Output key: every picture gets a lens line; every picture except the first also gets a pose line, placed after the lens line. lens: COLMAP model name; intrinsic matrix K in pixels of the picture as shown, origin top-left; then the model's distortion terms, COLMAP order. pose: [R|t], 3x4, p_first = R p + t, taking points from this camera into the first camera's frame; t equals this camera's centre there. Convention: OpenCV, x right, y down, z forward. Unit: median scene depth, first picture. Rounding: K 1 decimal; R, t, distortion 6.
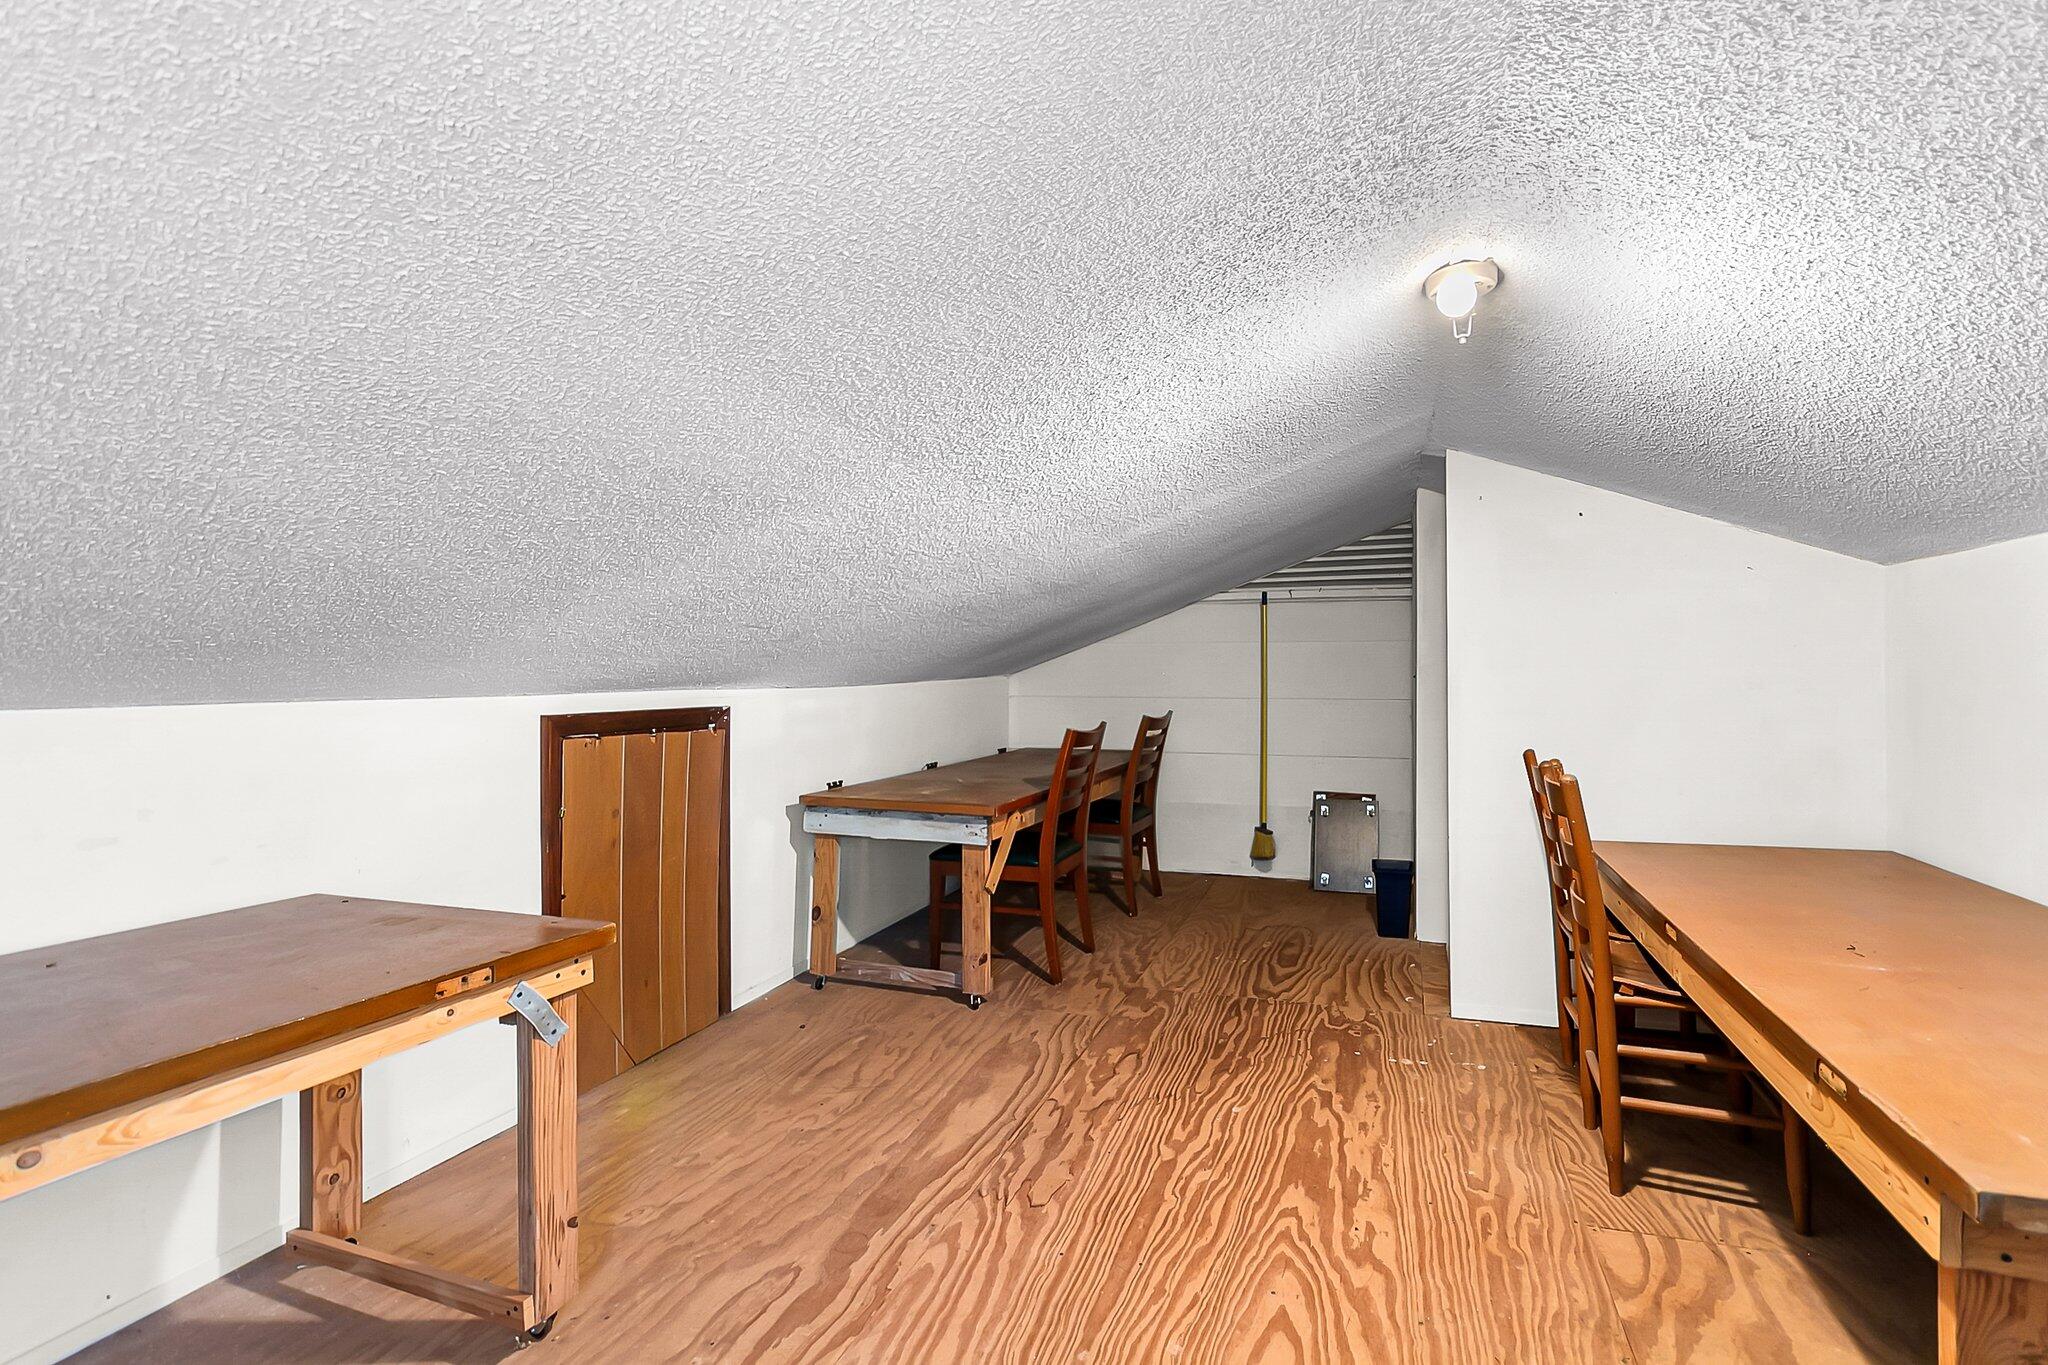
lens RADIAL K [[950.6, 0, 1024.0], [0, 950.6, 682.5], [0, 0, 1]] dist [0.000199, 0.000054]
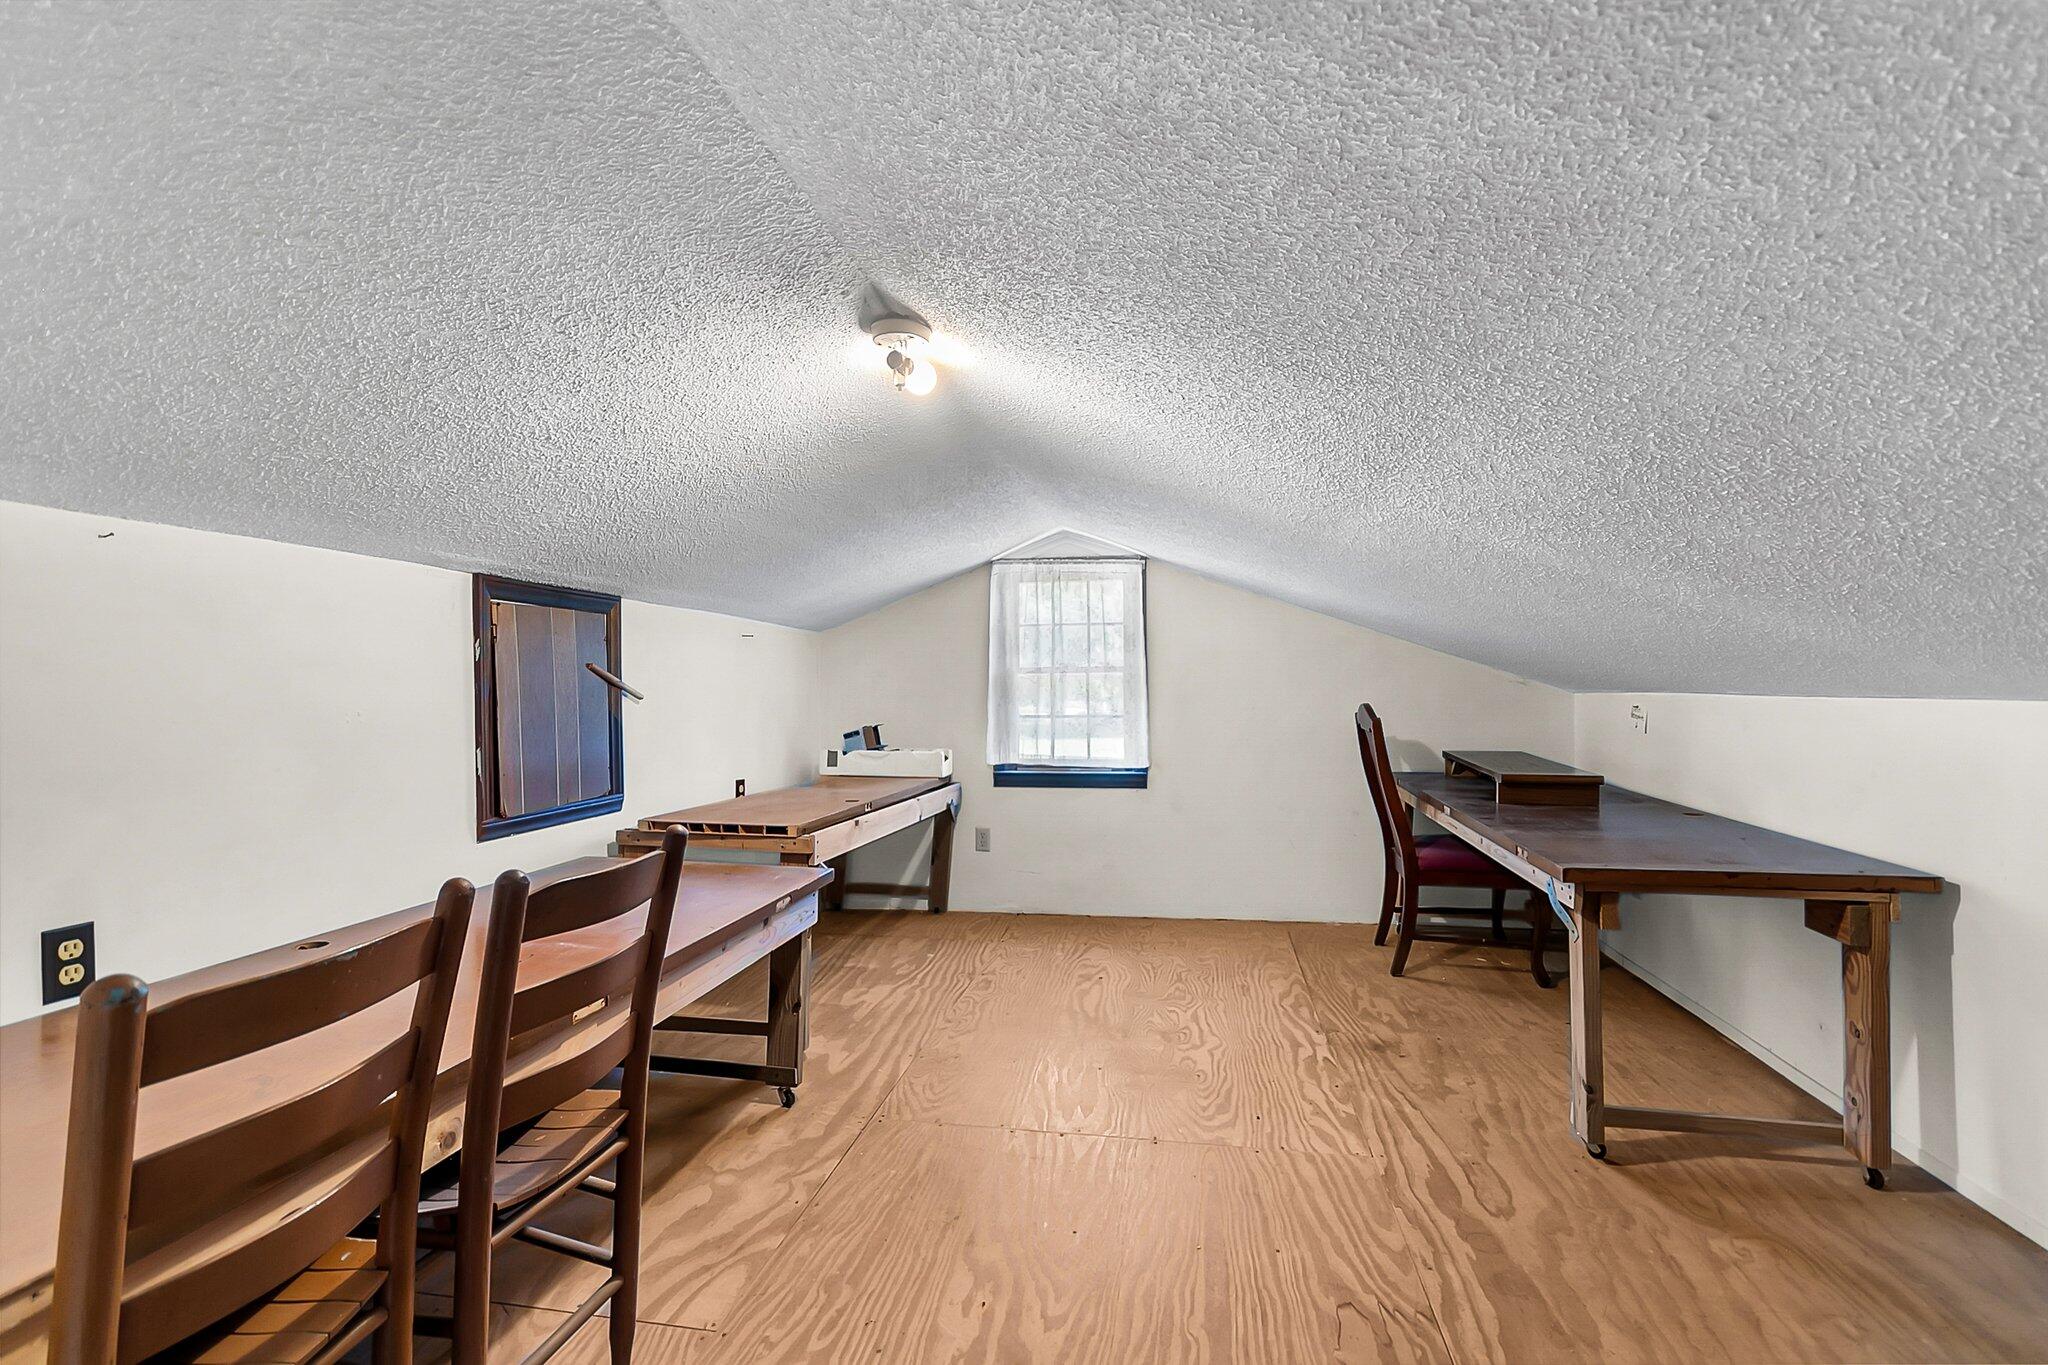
lens RADIAL K [[950.6, 0, 1024.0], [0, 950.6, 682.5], [0, 0, 1]] dist [0.000199, 0.000054]
pose [[-0.981854, 0.012376, -0.189237, 0.485917], [0.011826, 0.999922, 0.004032, -0.009324], [0.189272, 0.001721, -0.981923, 1.931547]]
